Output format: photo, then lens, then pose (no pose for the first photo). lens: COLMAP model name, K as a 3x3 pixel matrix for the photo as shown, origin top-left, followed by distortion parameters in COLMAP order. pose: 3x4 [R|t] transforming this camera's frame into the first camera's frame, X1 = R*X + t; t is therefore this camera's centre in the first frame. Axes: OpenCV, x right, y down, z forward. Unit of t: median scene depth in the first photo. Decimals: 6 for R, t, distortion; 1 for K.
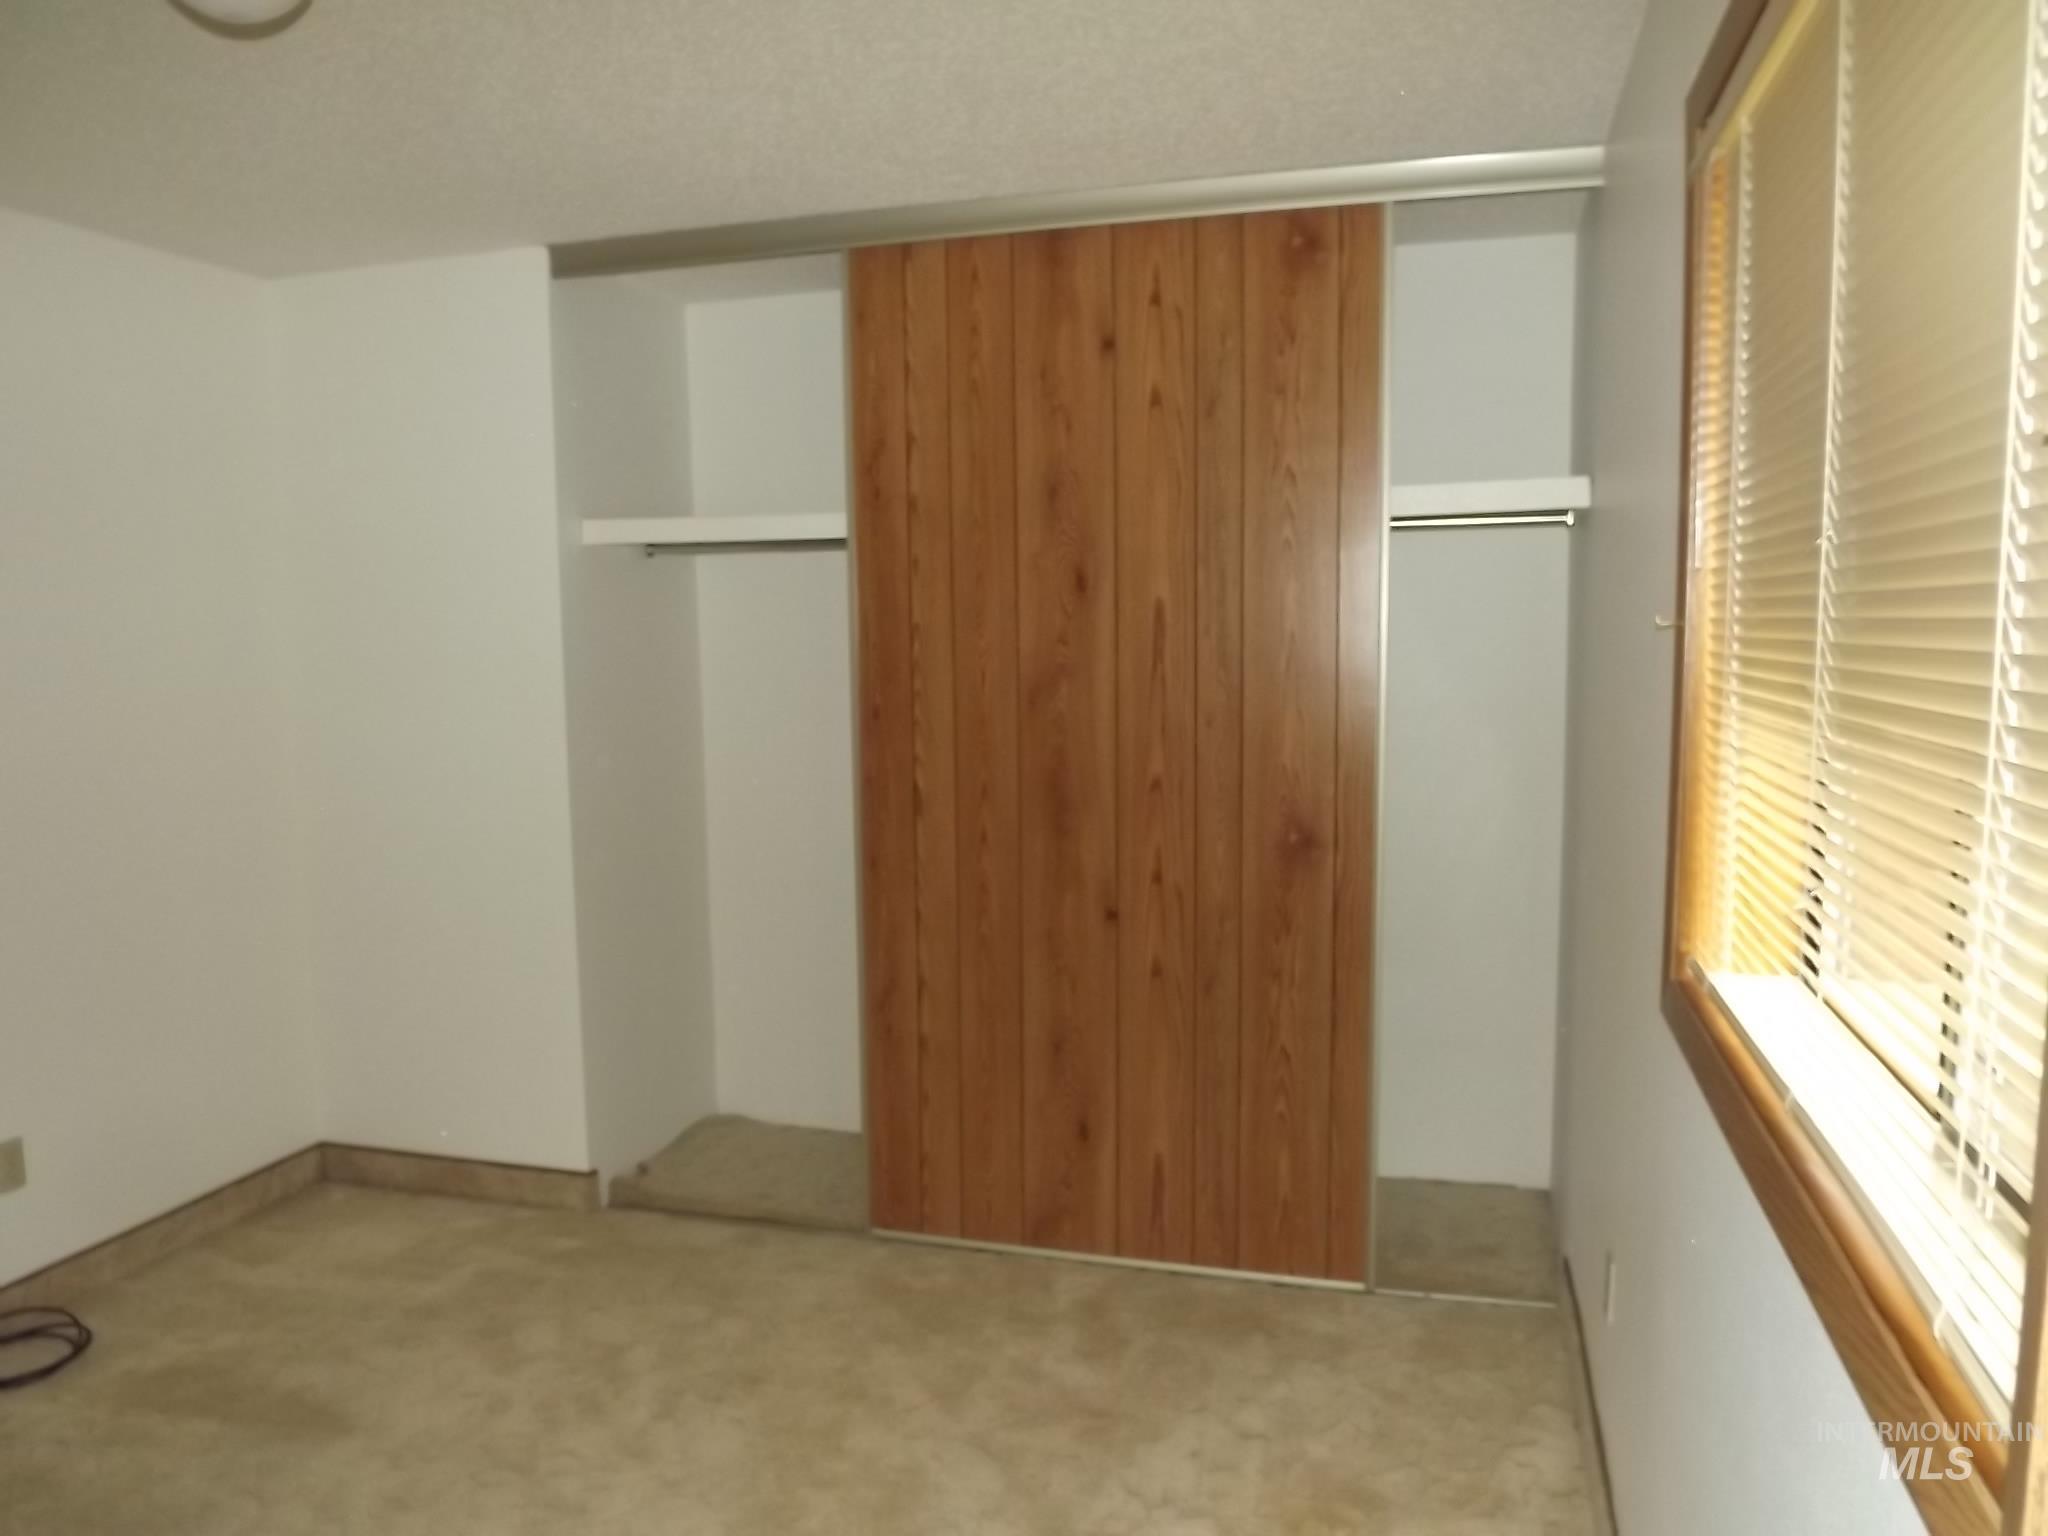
lens RADIAL K [[1482.5, 0, 1026.3], [0, 1482.5, 784.5], [0, 0, 1]] dist [-0.065091, 0.012119]
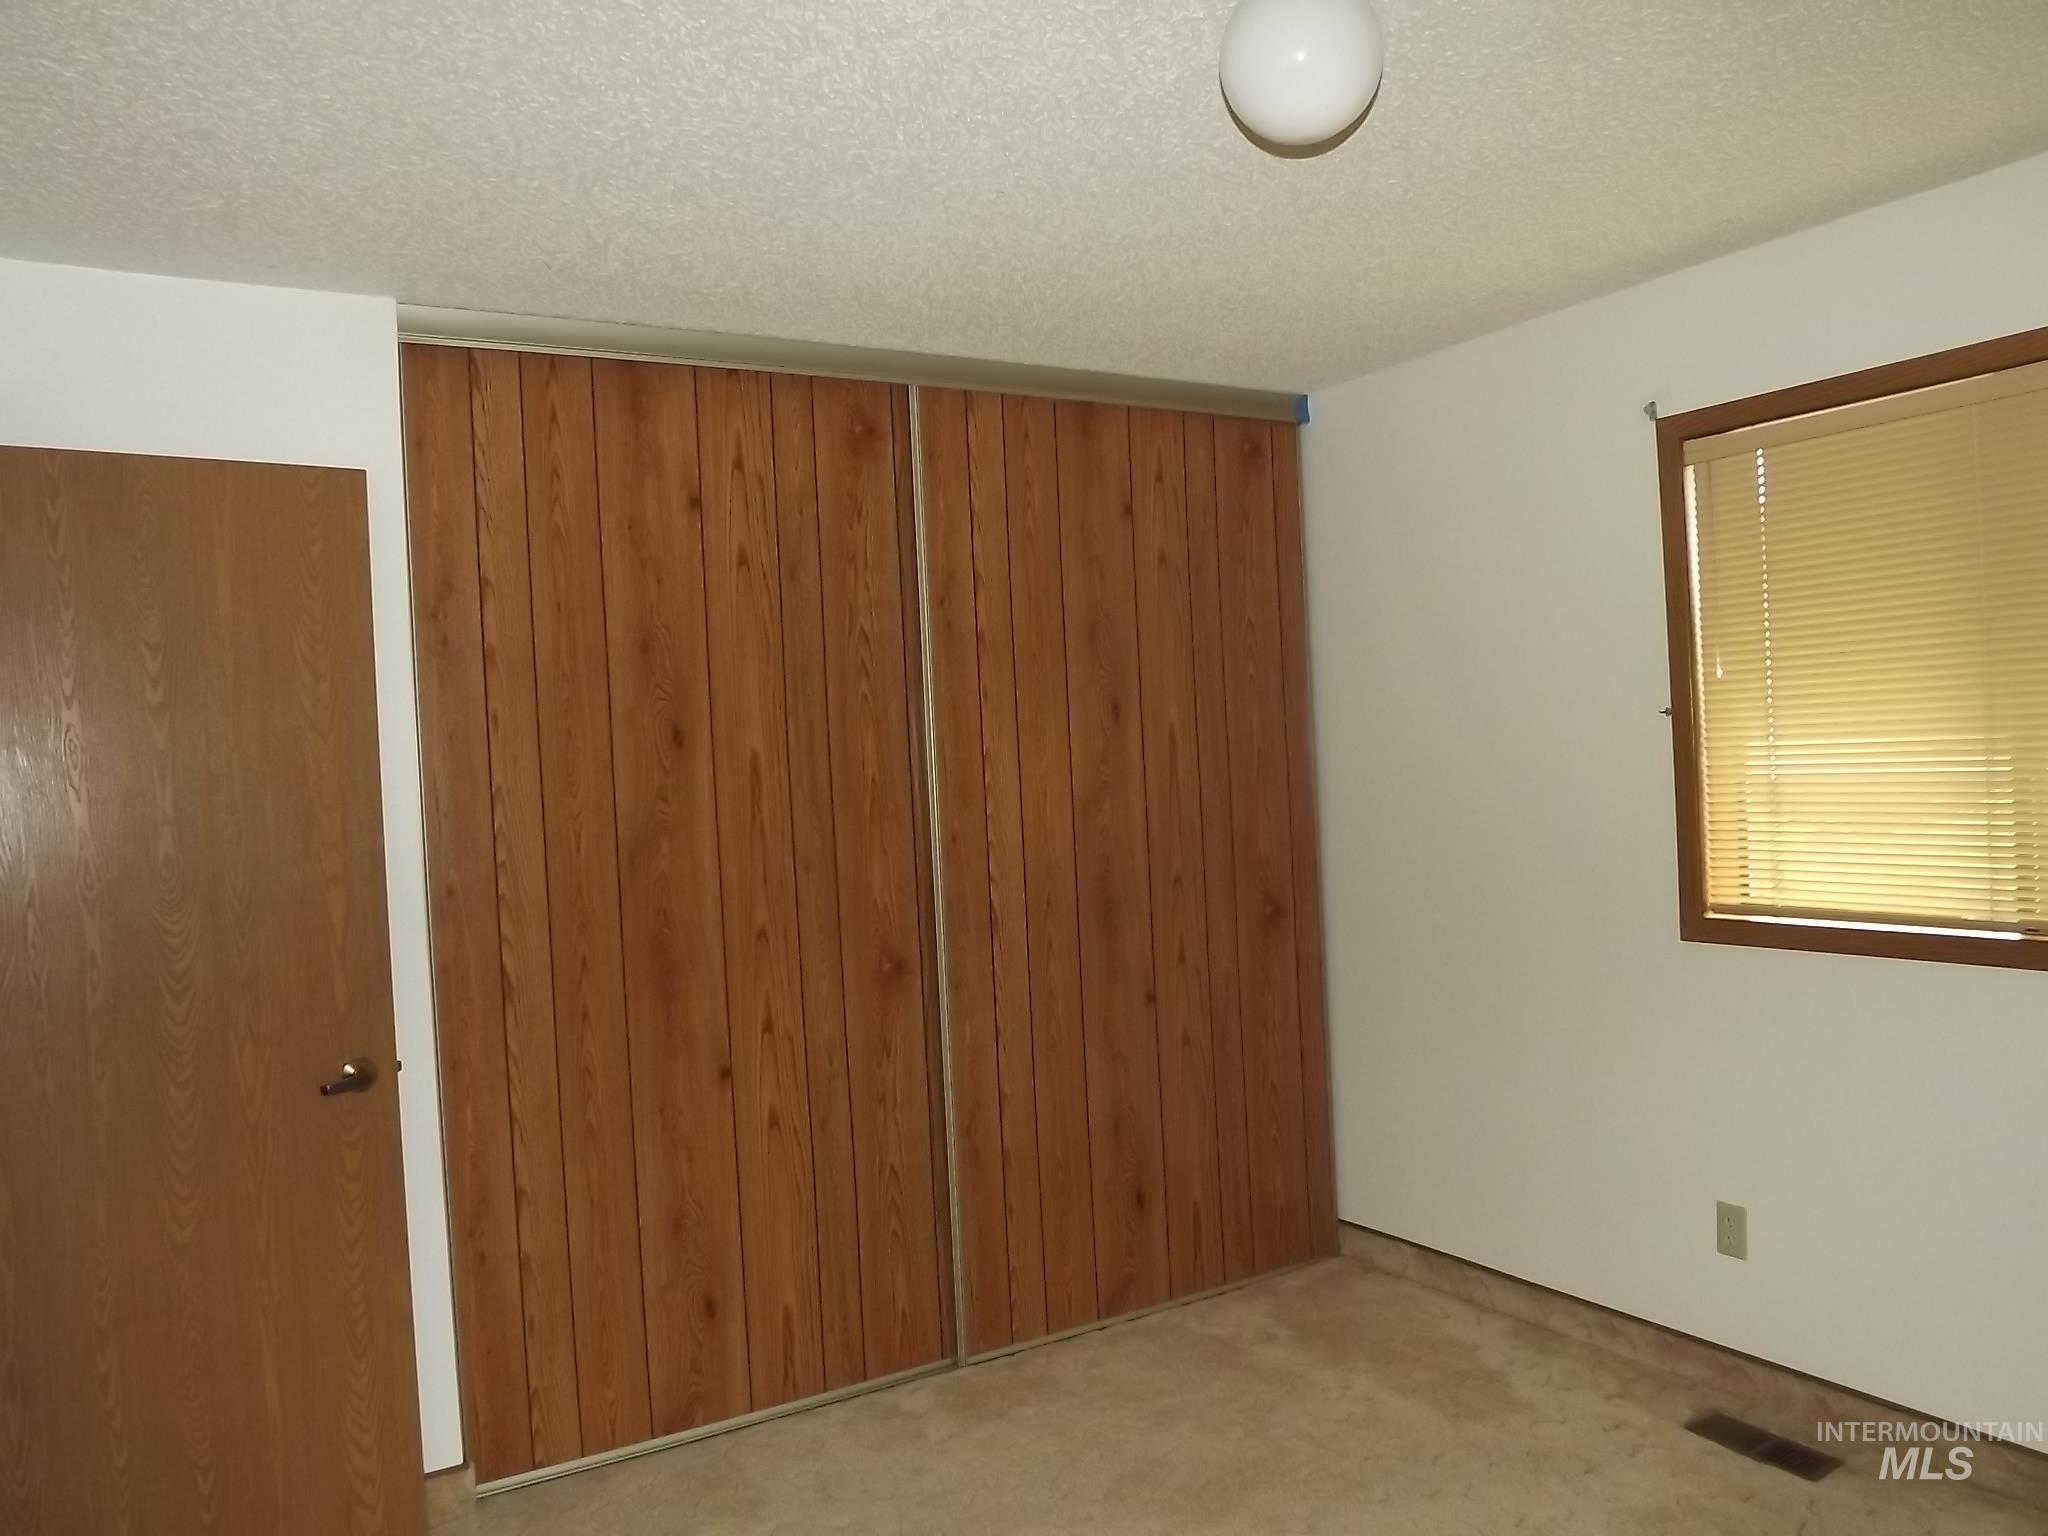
lens RADIAL K [[1482.5, 0, 1026.3], [0, 1482.5, 784.5], [0, 0, 1]] dist [-0.065091, 0.012119]
pose [[0.680204, -0.033690, 0.732248, -0.526174], [0.130492, 0.988552, -0.075736, -0.000605], [-0.721314, 0.147069, 0.676814, 0.173354]]
